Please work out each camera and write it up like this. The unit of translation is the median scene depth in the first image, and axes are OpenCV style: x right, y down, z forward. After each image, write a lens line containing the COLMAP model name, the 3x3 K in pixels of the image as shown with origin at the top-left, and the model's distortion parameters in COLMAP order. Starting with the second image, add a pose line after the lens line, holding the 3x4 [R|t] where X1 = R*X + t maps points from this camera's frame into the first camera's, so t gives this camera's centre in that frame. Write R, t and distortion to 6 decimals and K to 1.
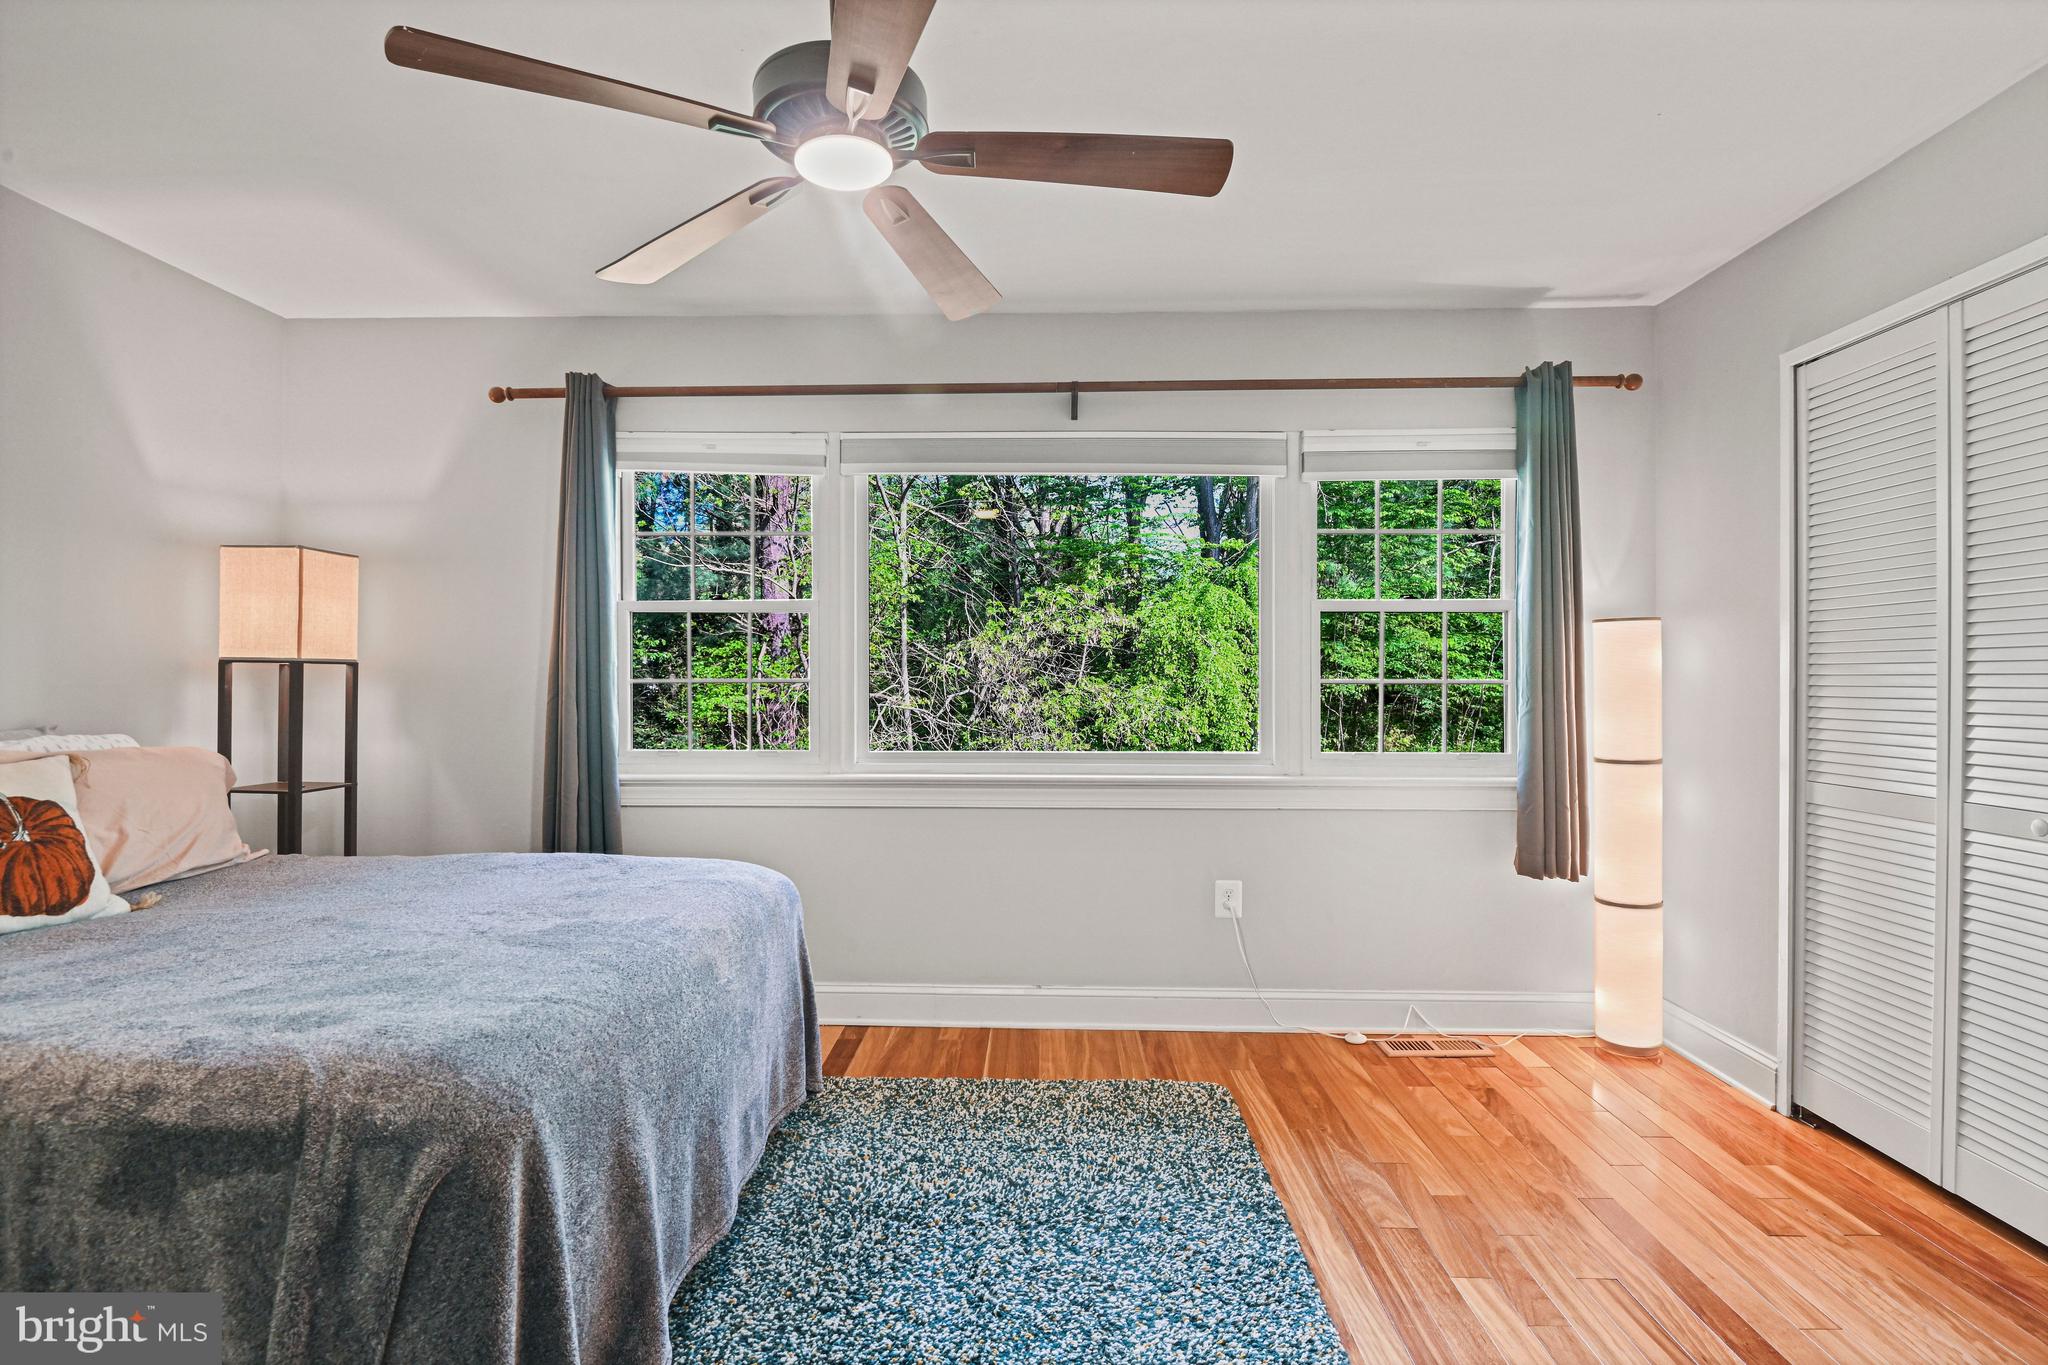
lens RADIAL K [[963.2, 0, 1024.0], [0, 963.2, 682.5], [0, 0, 1]] dist [0.000130, 0.000453]
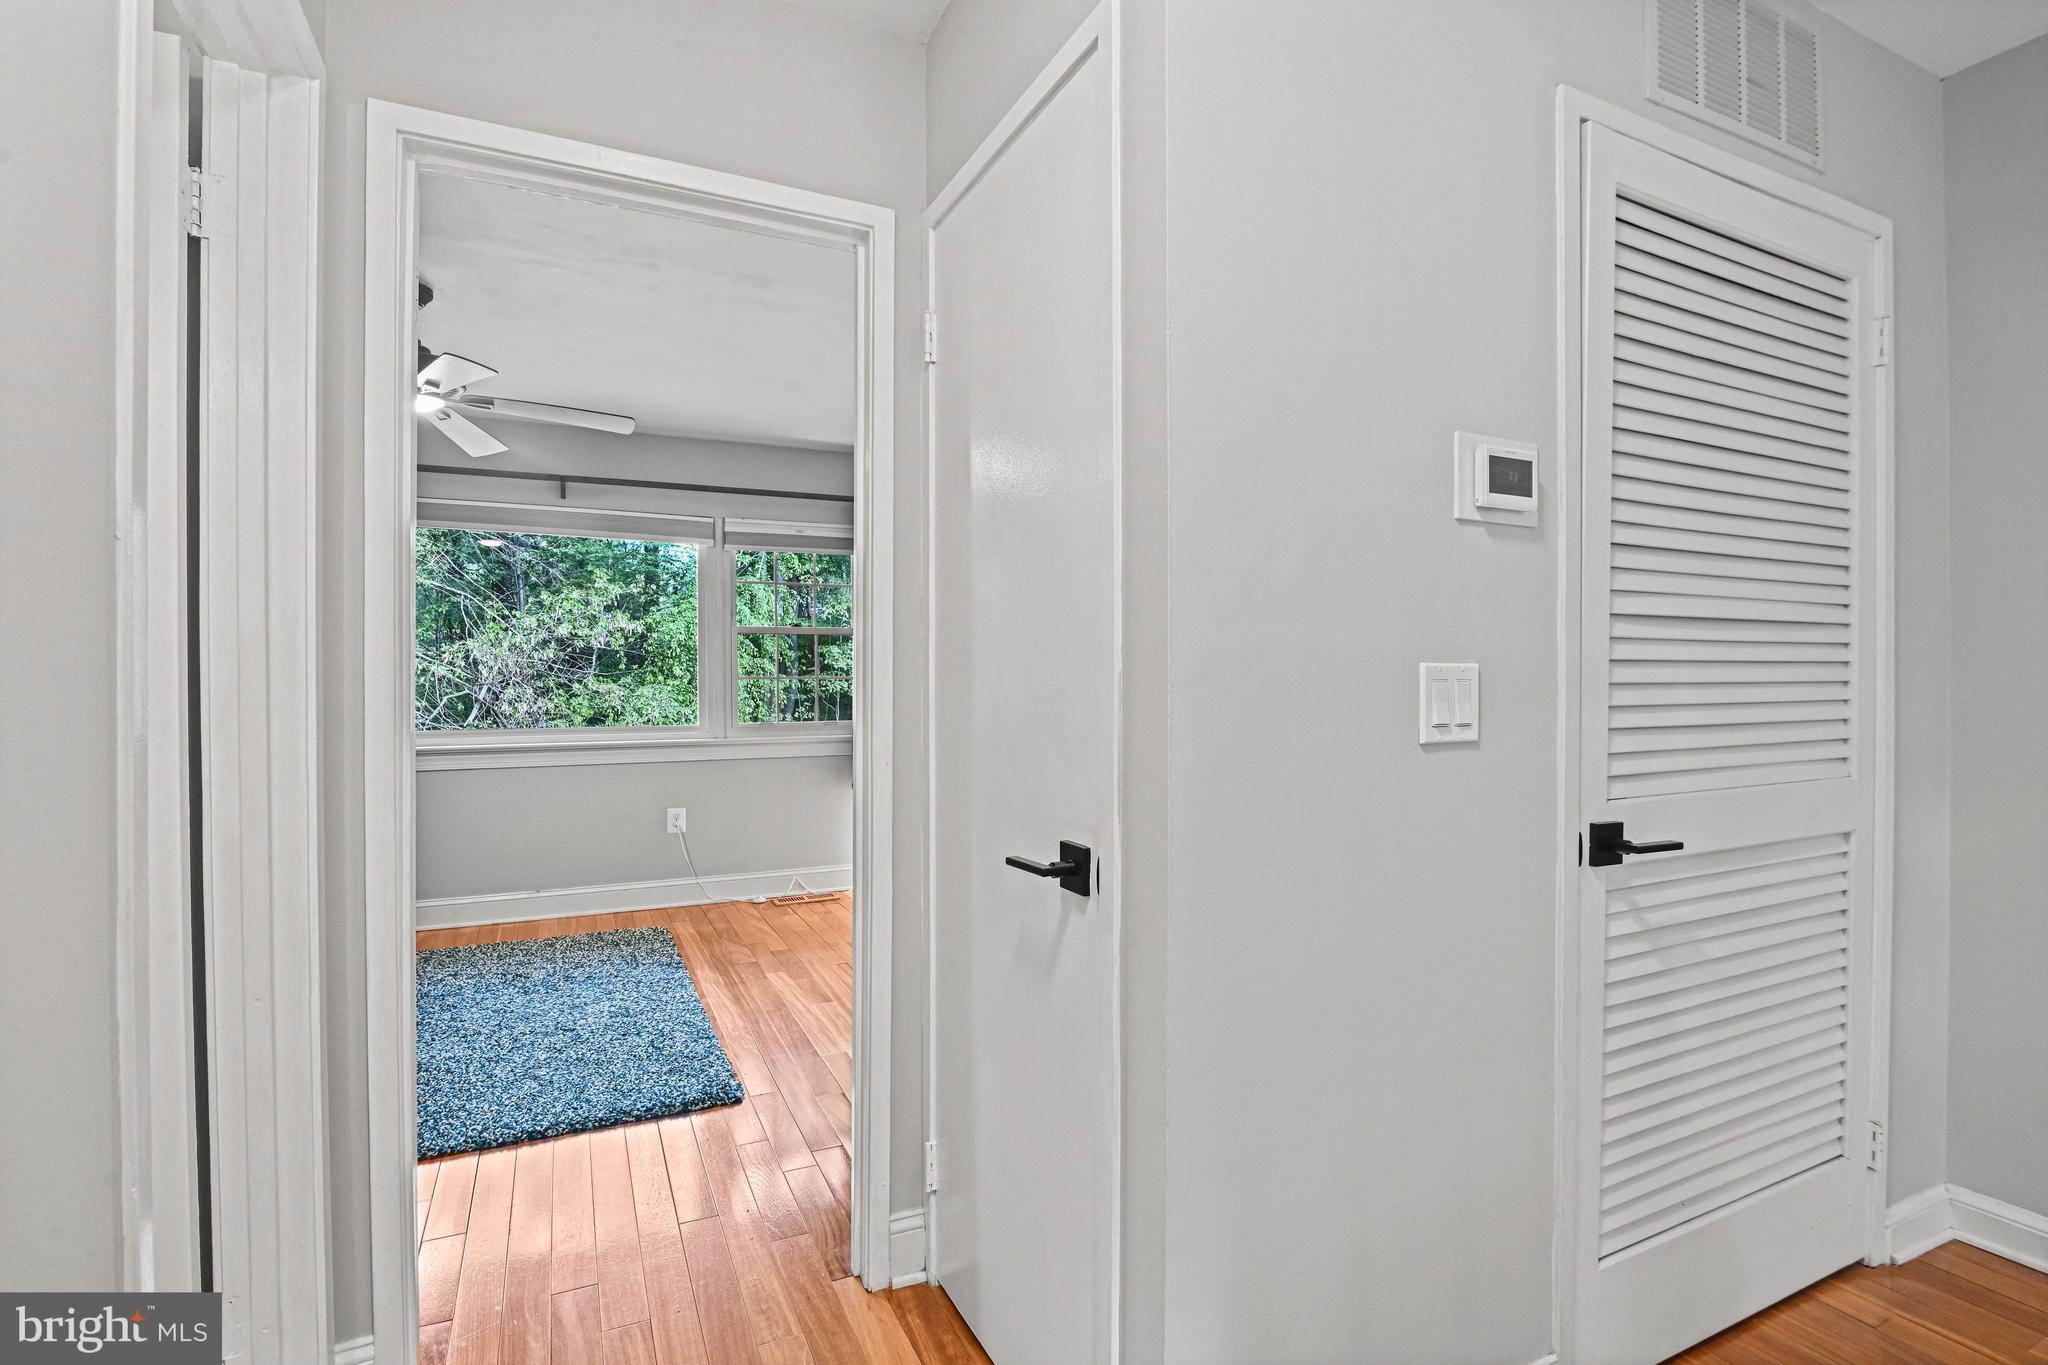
lens RADIAL K [[963.2, 0, 1024.0], [0, 963.2, 682.5], [0, 0, 1]] dist [0.000130, 0.000453]
pose [[0.889795, -0.005803, 0.456324, 0.001600], [0.006290, 0.999980, 0.000452, 0.002138], [-0.456318, 0.002468, 0.889814, -0.167422]]
